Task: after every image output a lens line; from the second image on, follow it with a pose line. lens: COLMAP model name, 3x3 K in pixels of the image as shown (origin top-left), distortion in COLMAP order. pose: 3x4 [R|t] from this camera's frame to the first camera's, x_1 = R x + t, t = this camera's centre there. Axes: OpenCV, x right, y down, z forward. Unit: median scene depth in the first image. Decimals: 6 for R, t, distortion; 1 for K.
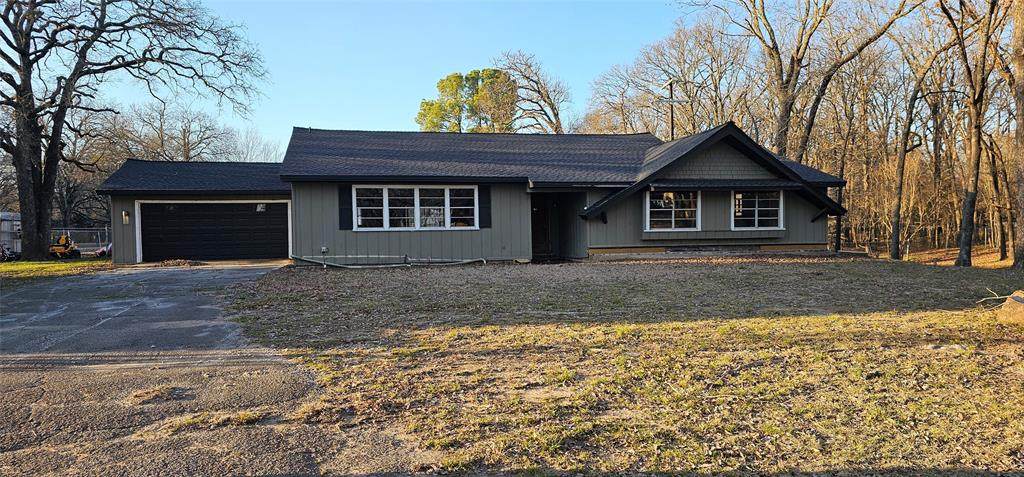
lens RADIAL K [[689.7, 0, 512.0], [0, 689.7, 238.5], [0, 0, 1]] dist [0.105150, -0.098669]
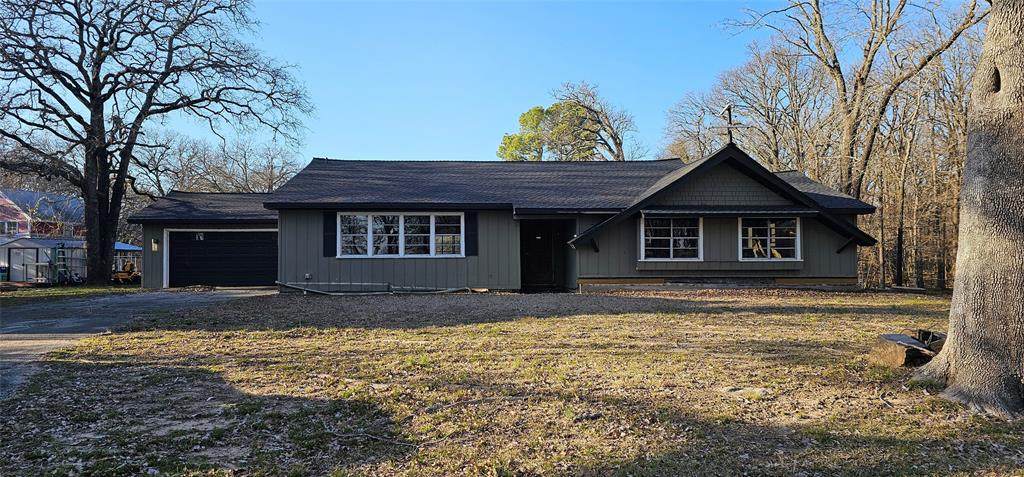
lens RADIAL K [[689.7, 0, 512.0], [0, 689.7, 238.5], [0, 0, 1]] dist [0.105150, -0.098669]
pose [[0.987608, 0.003418, -0.156901, 0.160785], [-0.011092, 0.998783, -0.048057, 0.005880], [0.156545, 0.049202, 0.986444, 0.046398]]
